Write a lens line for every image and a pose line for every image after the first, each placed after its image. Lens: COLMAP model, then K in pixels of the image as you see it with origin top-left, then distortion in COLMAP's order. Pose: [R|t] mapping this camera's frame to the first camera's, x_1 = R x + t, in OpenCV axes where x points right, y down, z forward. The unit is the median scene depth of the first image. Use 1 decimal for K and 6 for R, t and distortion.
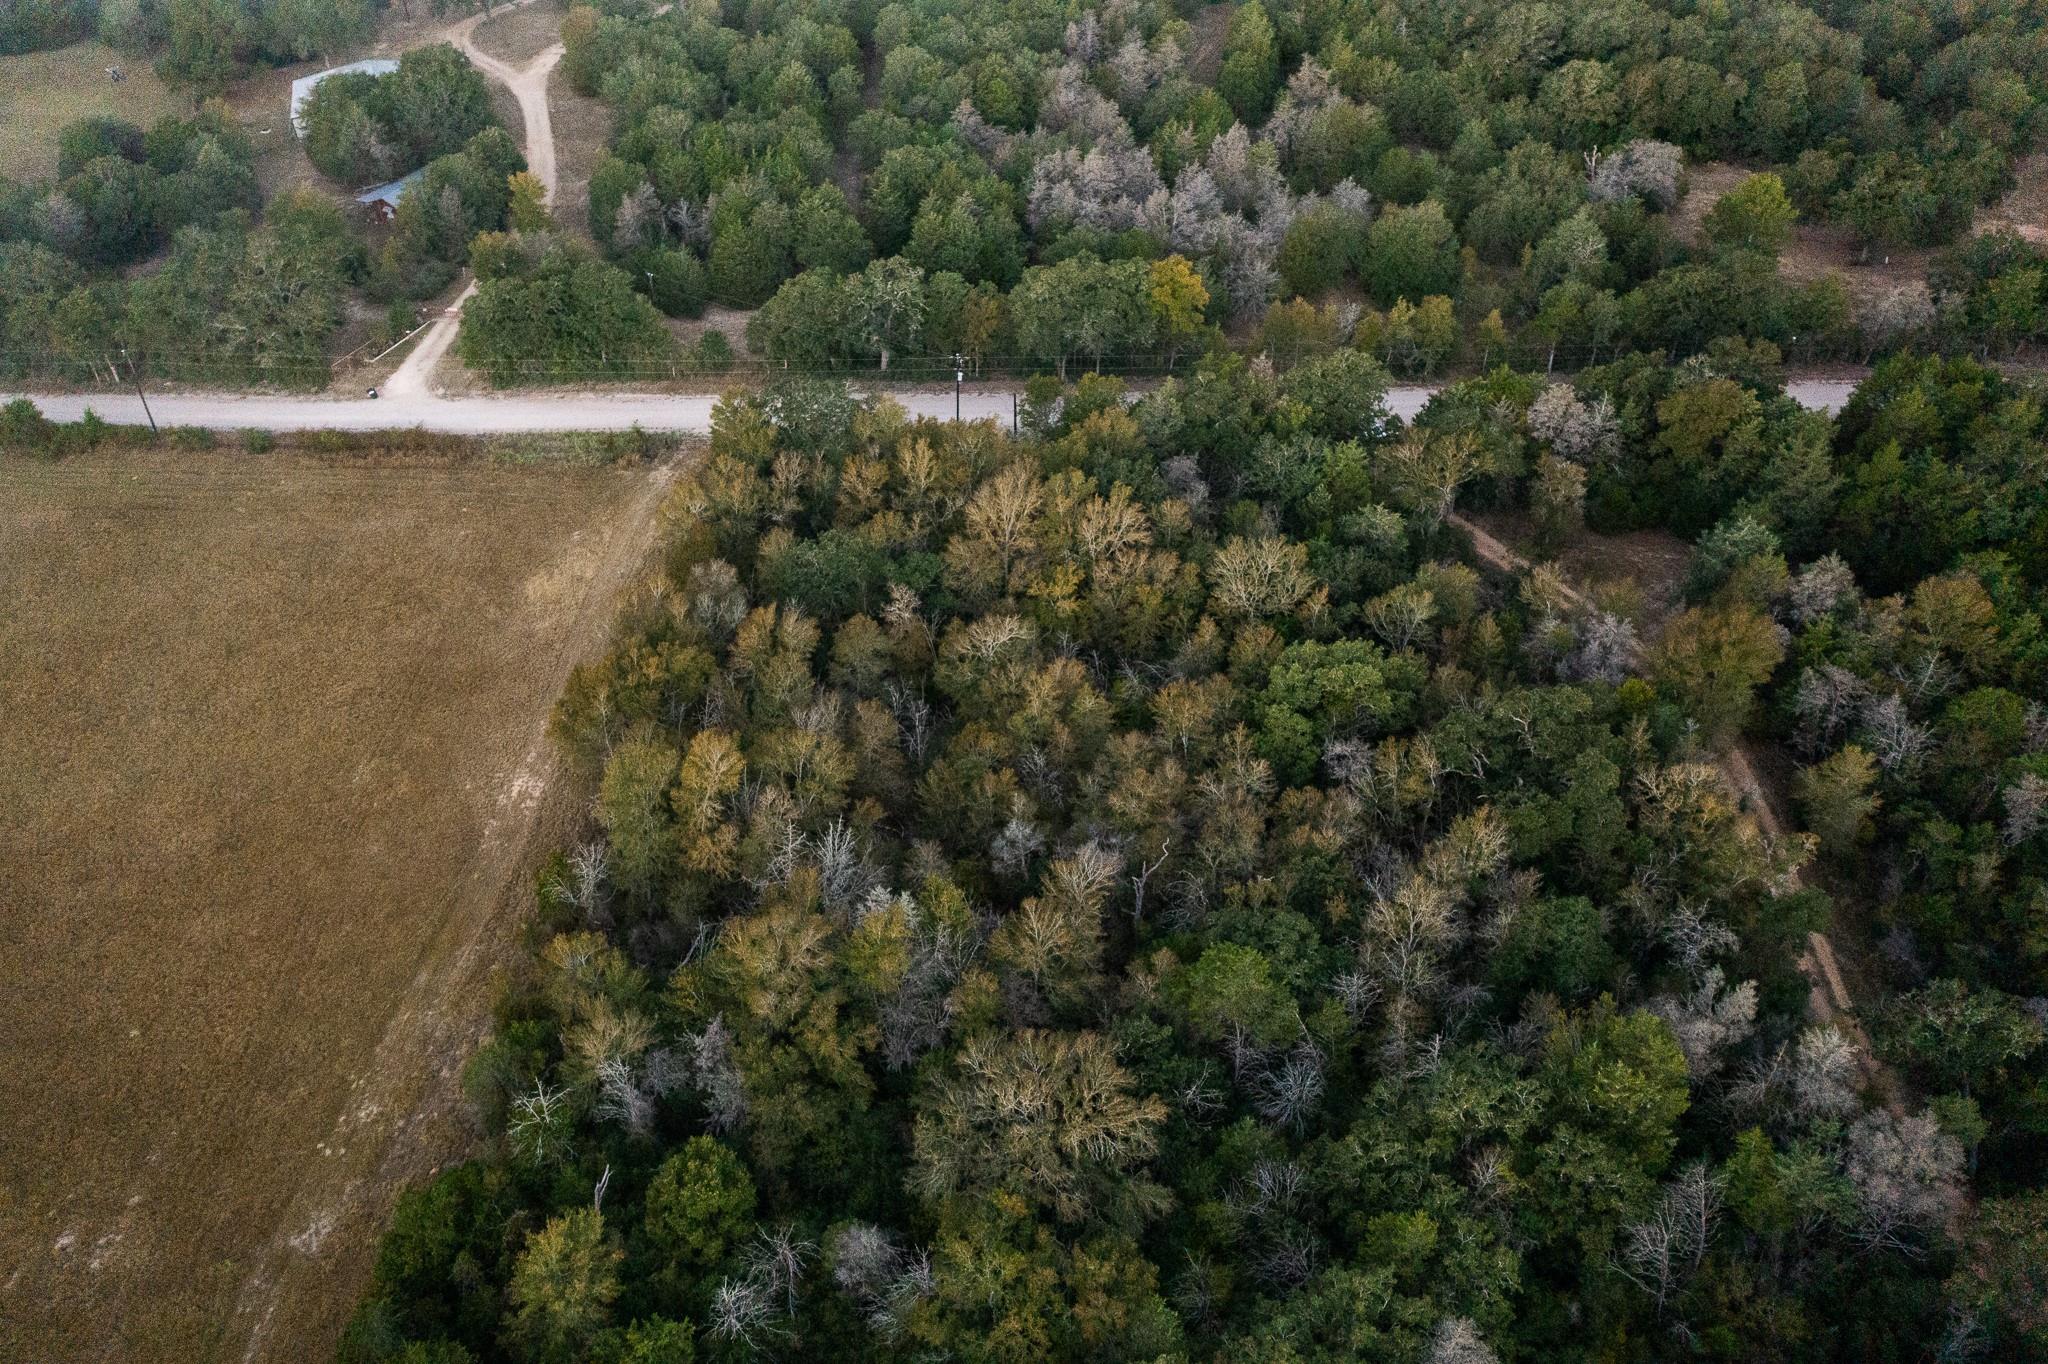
lens RADIAL K [[1627.7, 0, 1024.0], [0, 1627.7, 682.0], [0, 0, 1]] dist [-0.004101, 0.002435]
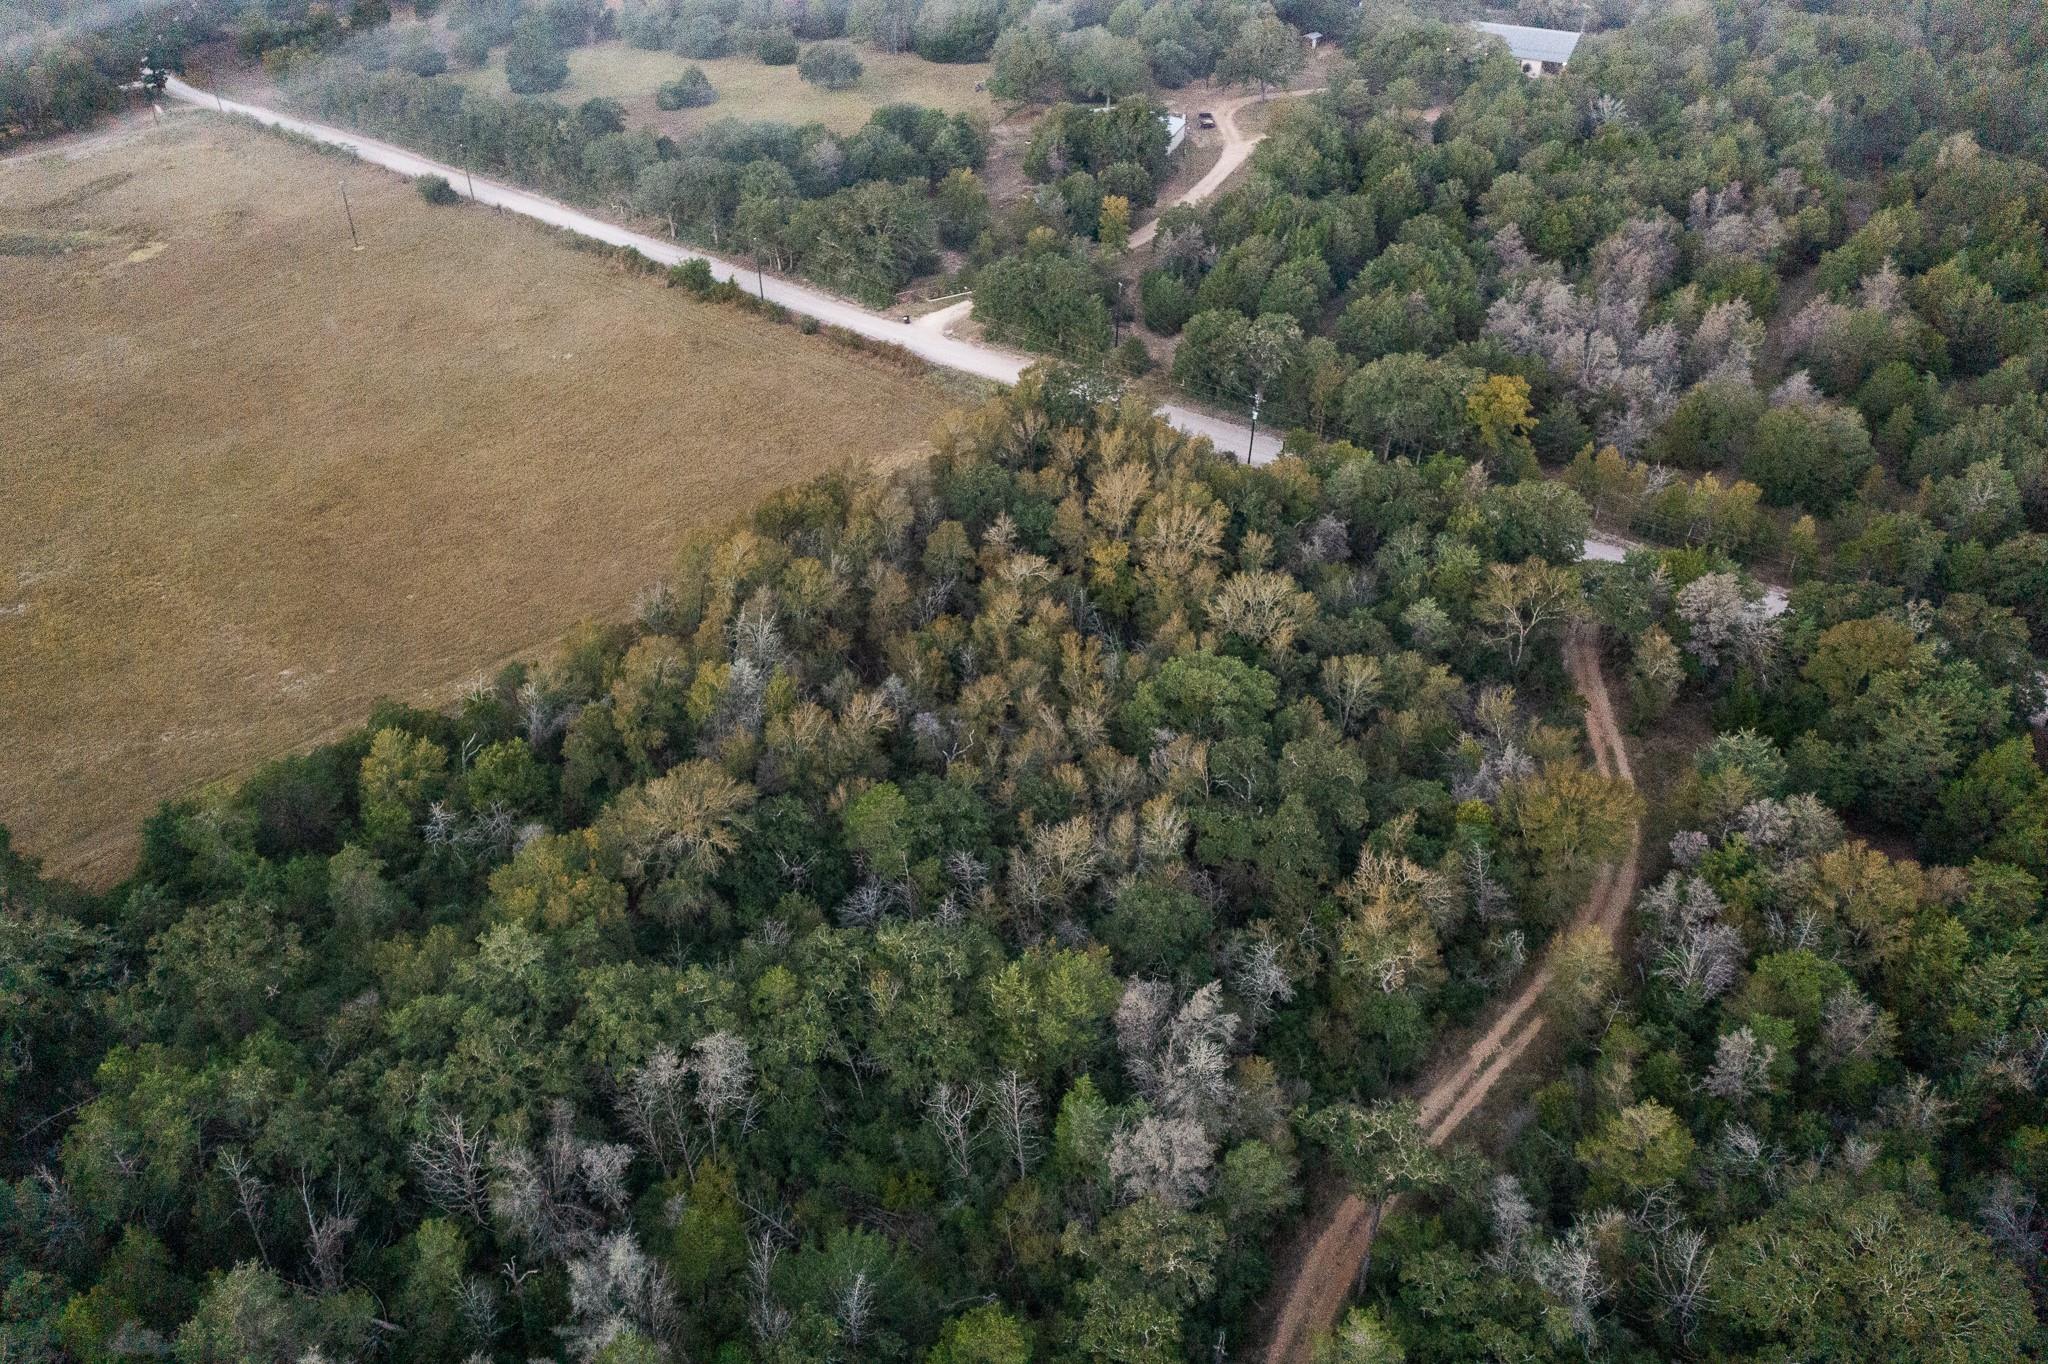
lens RADIAL K [[1627.5, 0, 1024.0], [0, 1627.5, 682.0], [0, 0, 1]] dist [-0.004668, 0.004664]
pose [[0.775070, 0.354090, -0.523342, 0.467997], [-0.395462, 0.917804, 0.035301, 0.004013], [0.492825, 0.179601, 0.851391, 0.001334]]
